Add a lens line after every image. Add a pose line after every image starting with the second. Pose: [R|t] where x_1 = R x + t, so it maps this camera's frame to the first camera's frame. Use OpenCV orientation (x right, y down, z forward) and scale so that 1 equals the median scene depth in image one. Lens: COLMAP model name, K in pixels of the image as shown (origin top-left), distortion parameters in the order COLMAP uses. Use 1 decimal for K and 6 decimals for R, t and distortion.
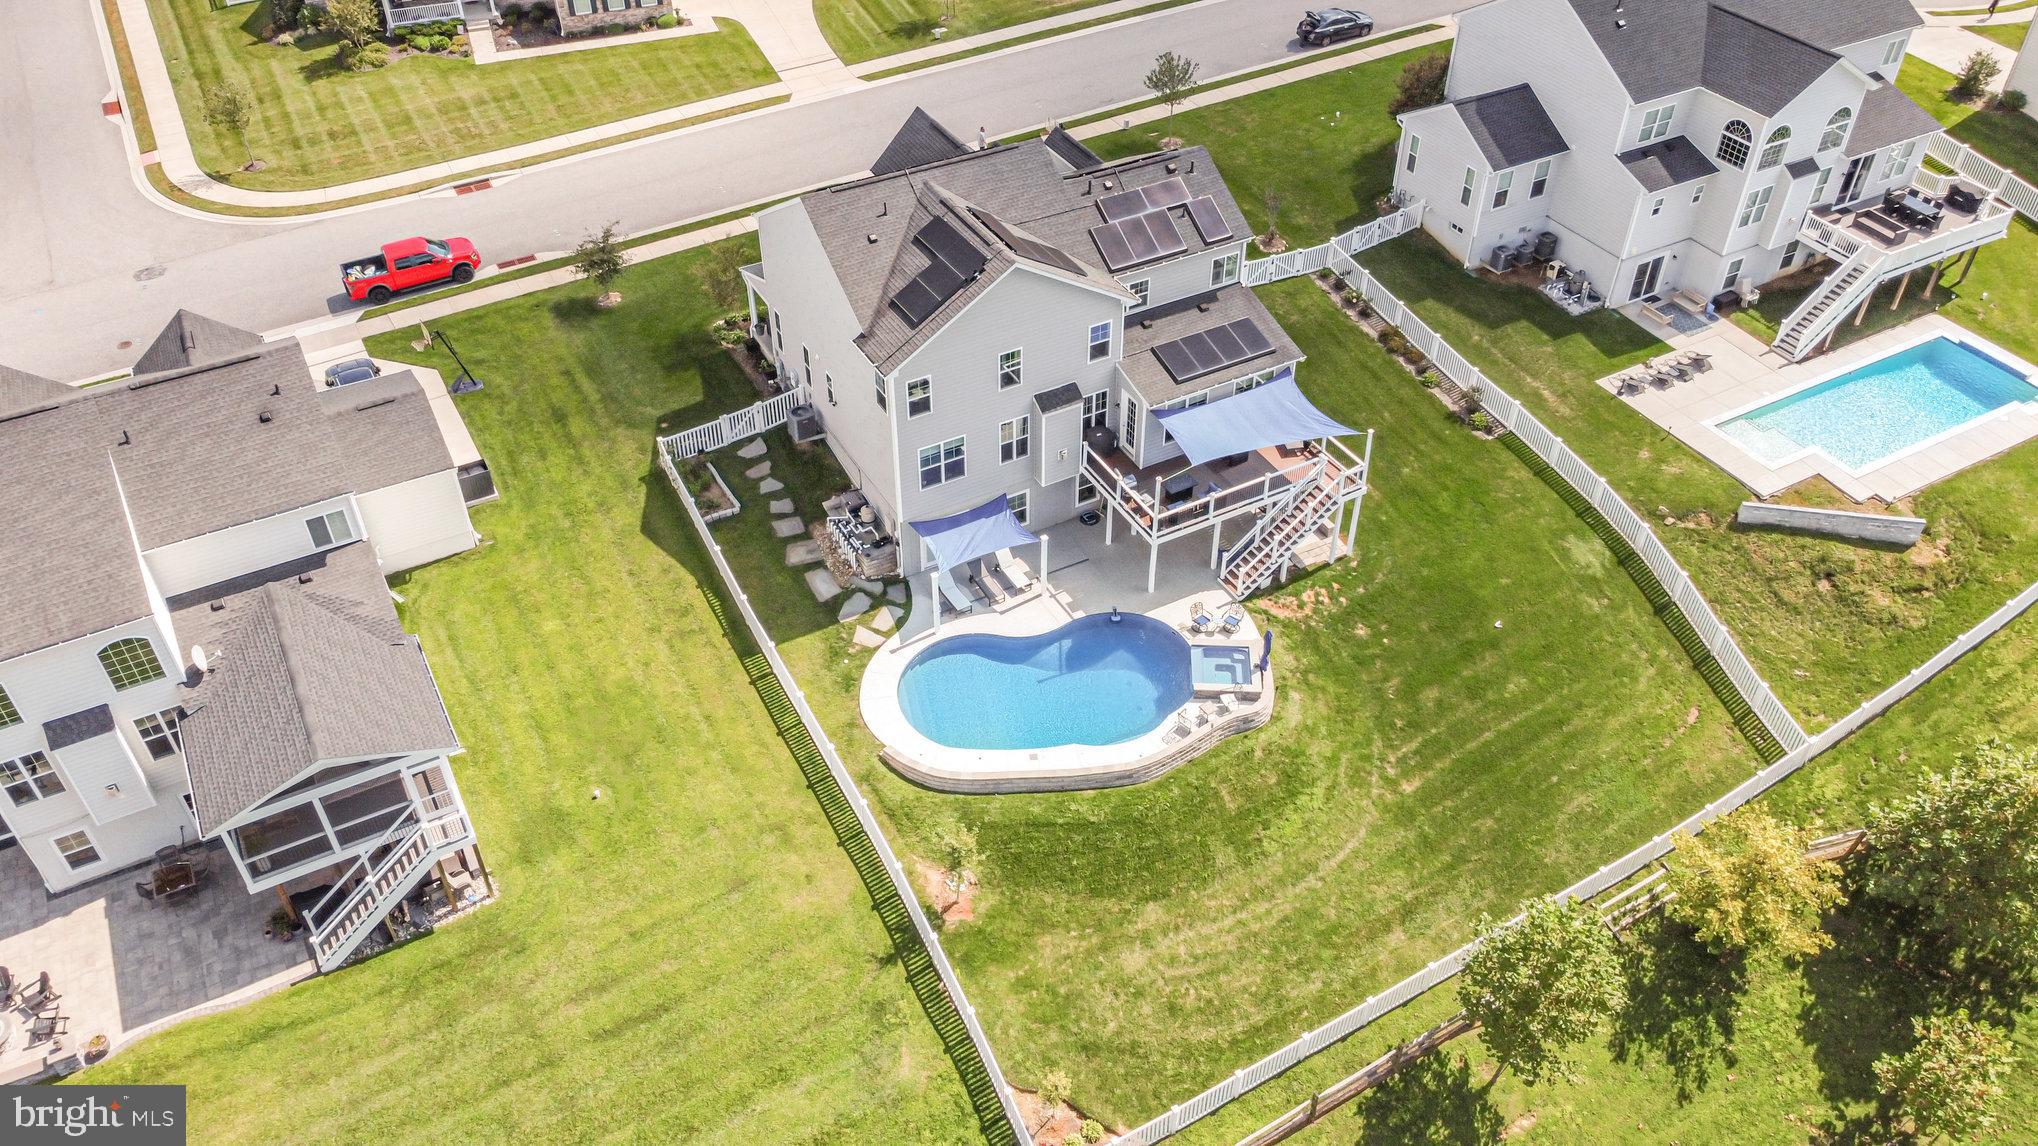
lens RADIAL K [[1552.7, 0, 1010.8], [0, 1552.7, 566.1], [0, 0, 1]] dist [-0.002014, -0.001051]
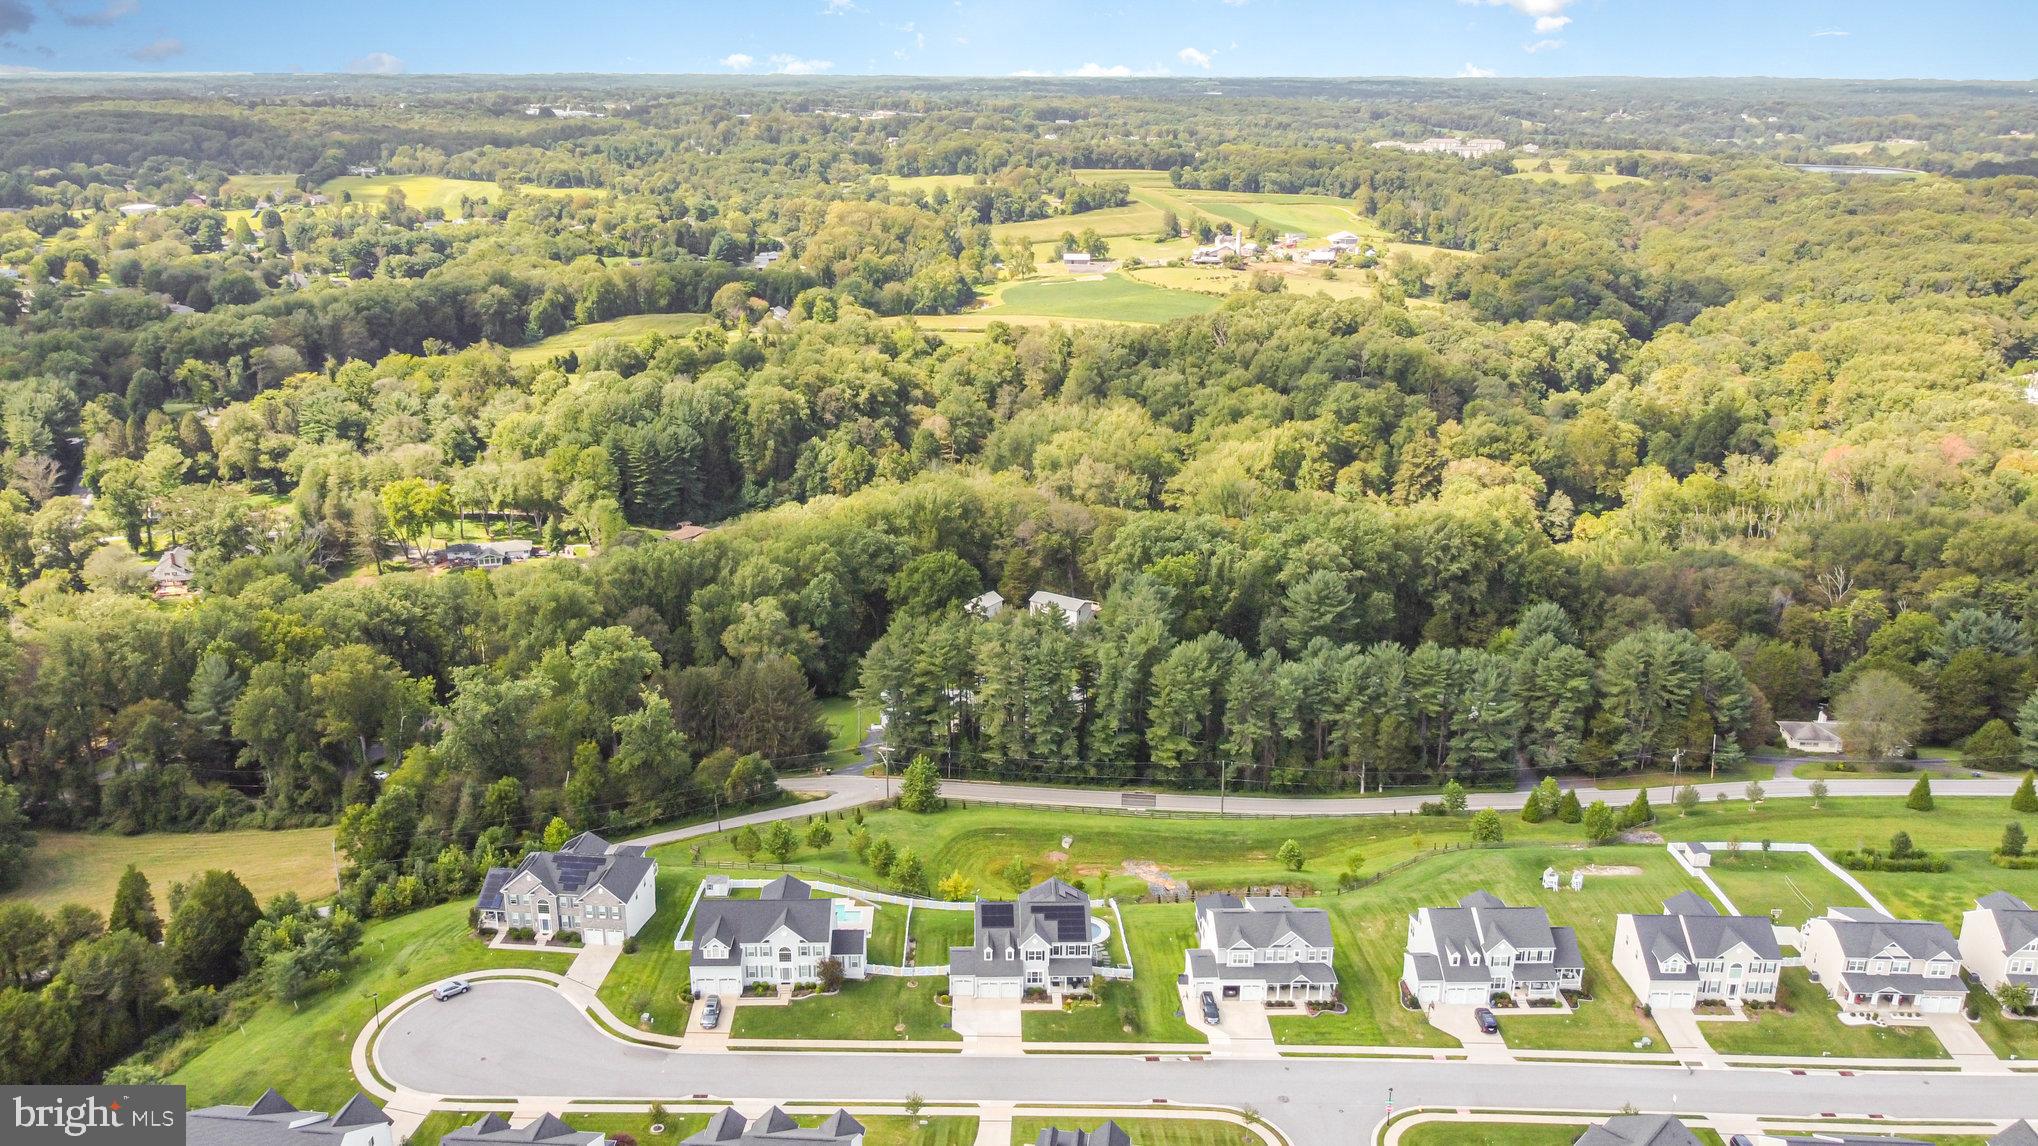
lens RADIAL K [[1552.7, 0, 1013.5], [0, 1552.7, 569.3], [0, 0, 1]] dist [-0.002014, -0.001051]
pose [[-0.890335, -0.141616, 0.432722, -1.489138], [0.291864, 0.551932, 0.781145, -3.689125], [-0.349456, 0.821776, -0.450071, 2.063416]]
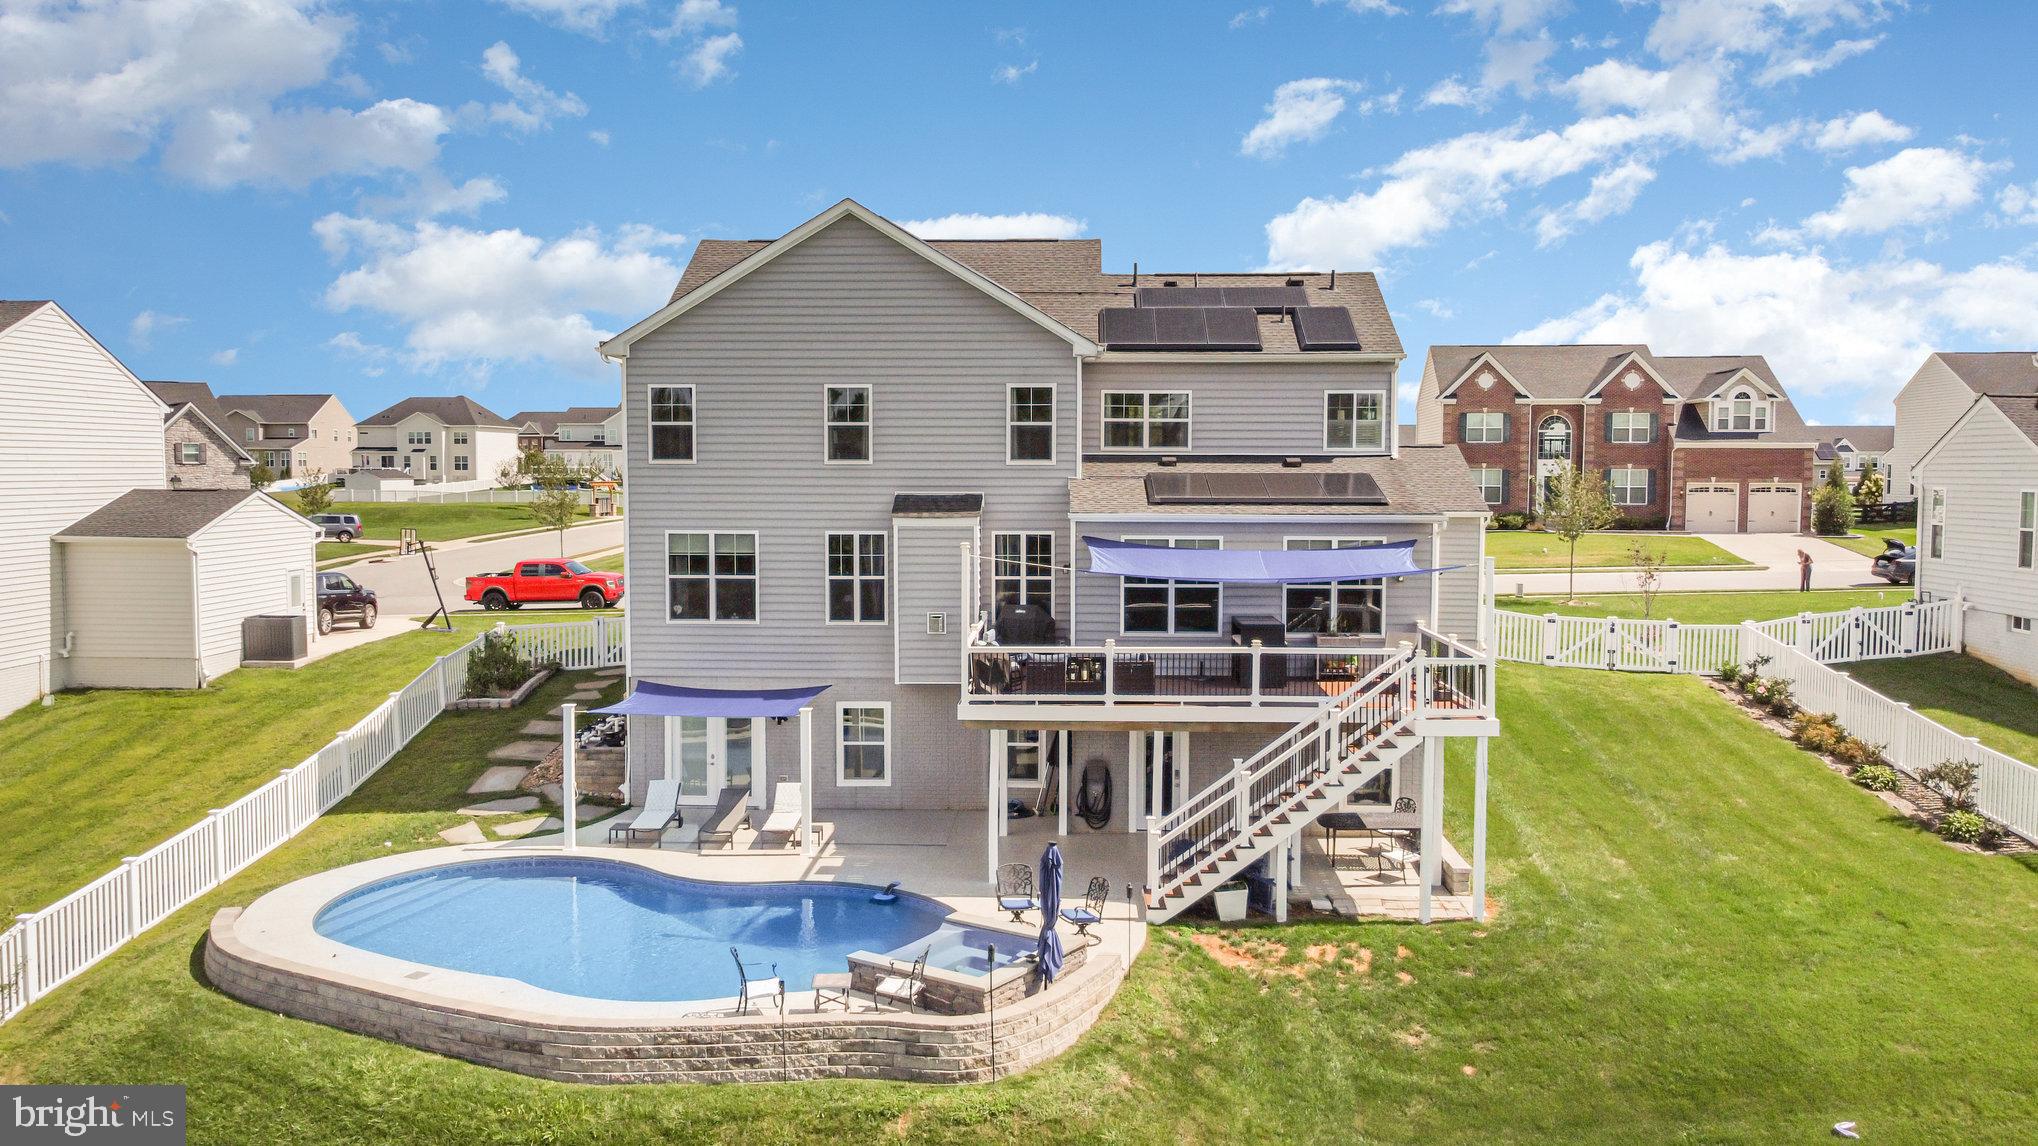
lens RADIAL K [[1552.7, 0, 1015.5], [0, 1552.7, 568.2], [0, 0, 1]] dist [-0.002014, -0.001051]
pose [[0.857333, 0.039970, -0.513209, 0.332159], [-0.339411, 0.793457, -0.505200, 0.174523], [0.387016, 0.607313, 0.693823, 0.633412]]
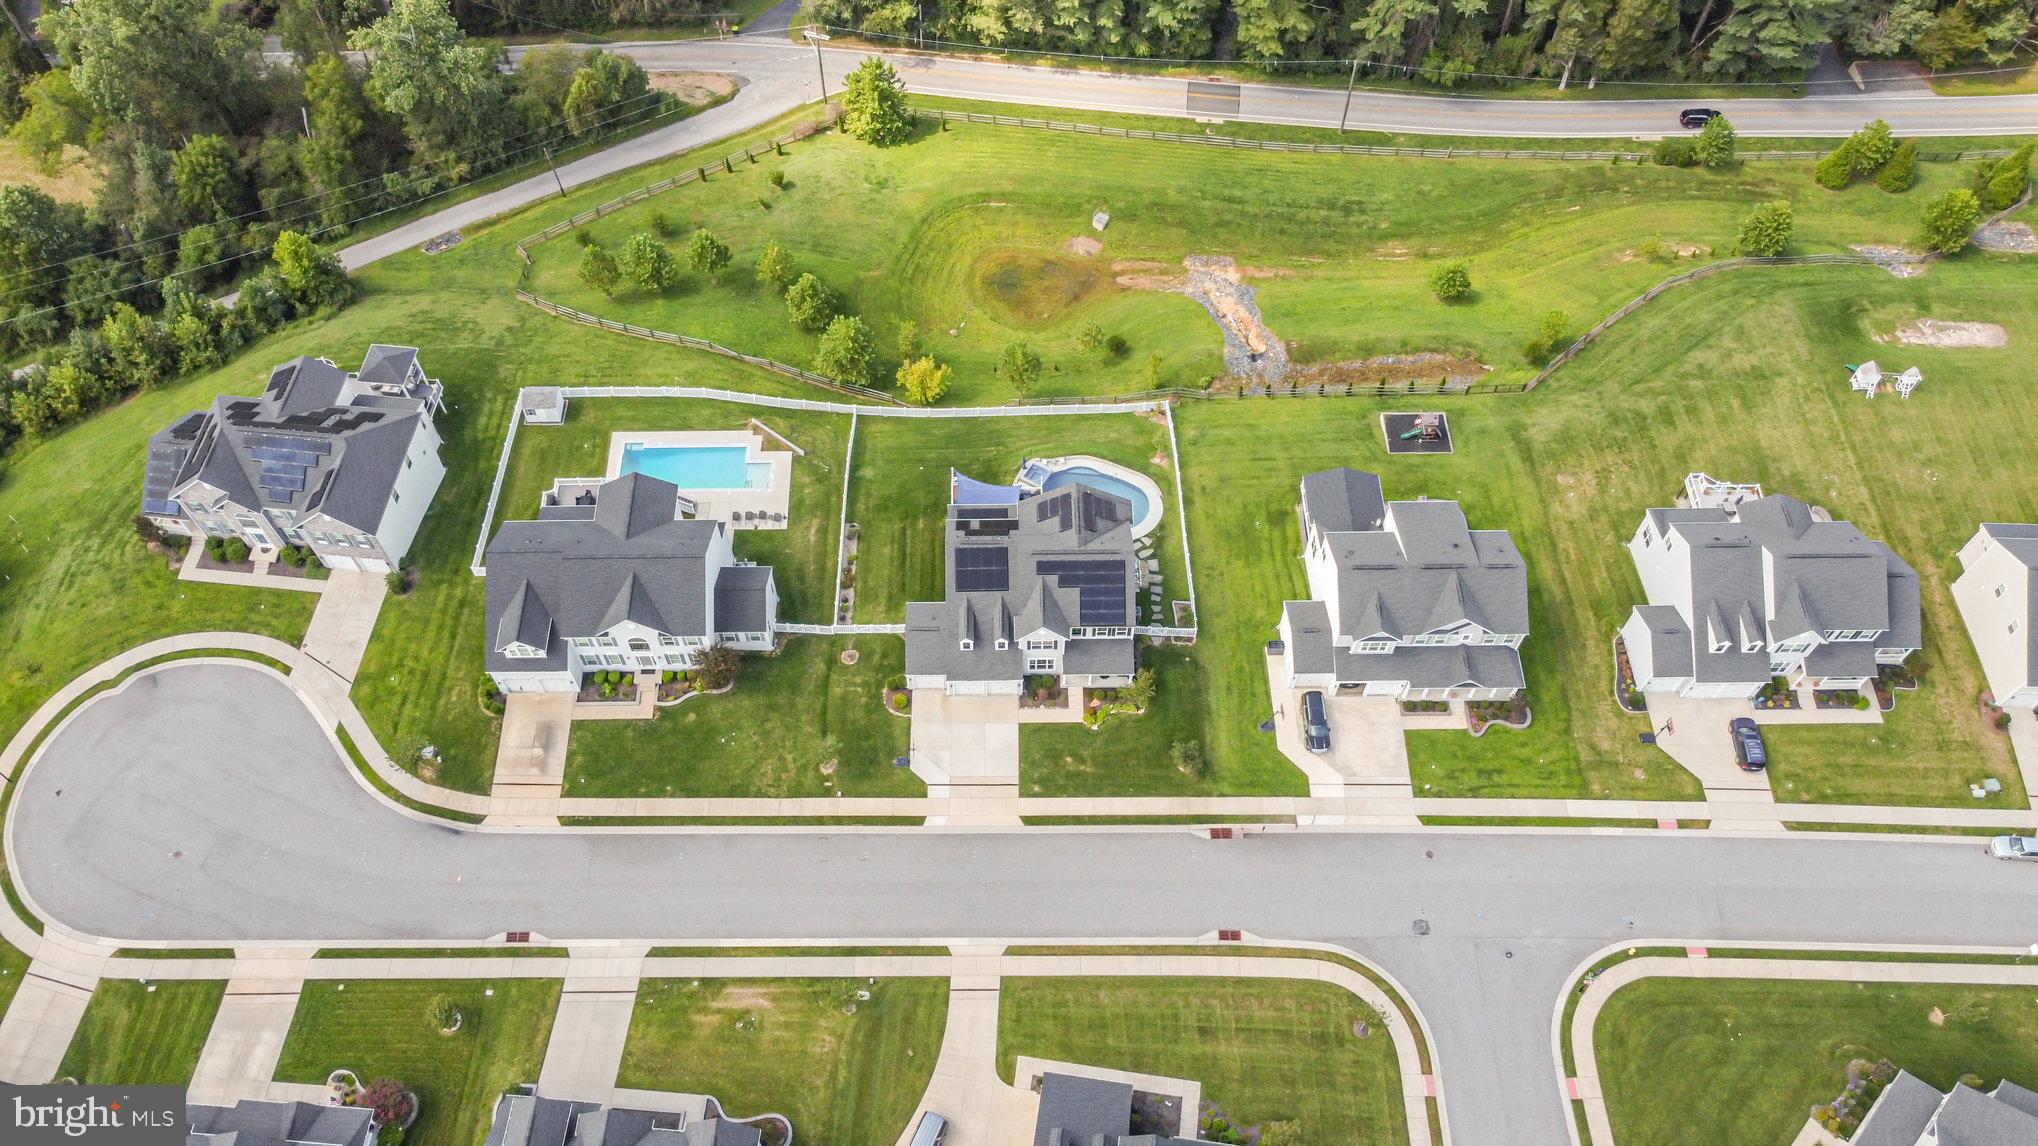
lens RADIAL K [[1552.7, 0, 1014.8], [0, 1552.7, 571.0], [0, 0, 1]] dist [-0.002014, -0.001051]
pose [[-0.884553, -0.394464, 0.248927, -0.553854], [0.302935, -0.080032, 0.949645, -2.451708], [-0.354679, 0.915420, 0.190290, 0.613635]]
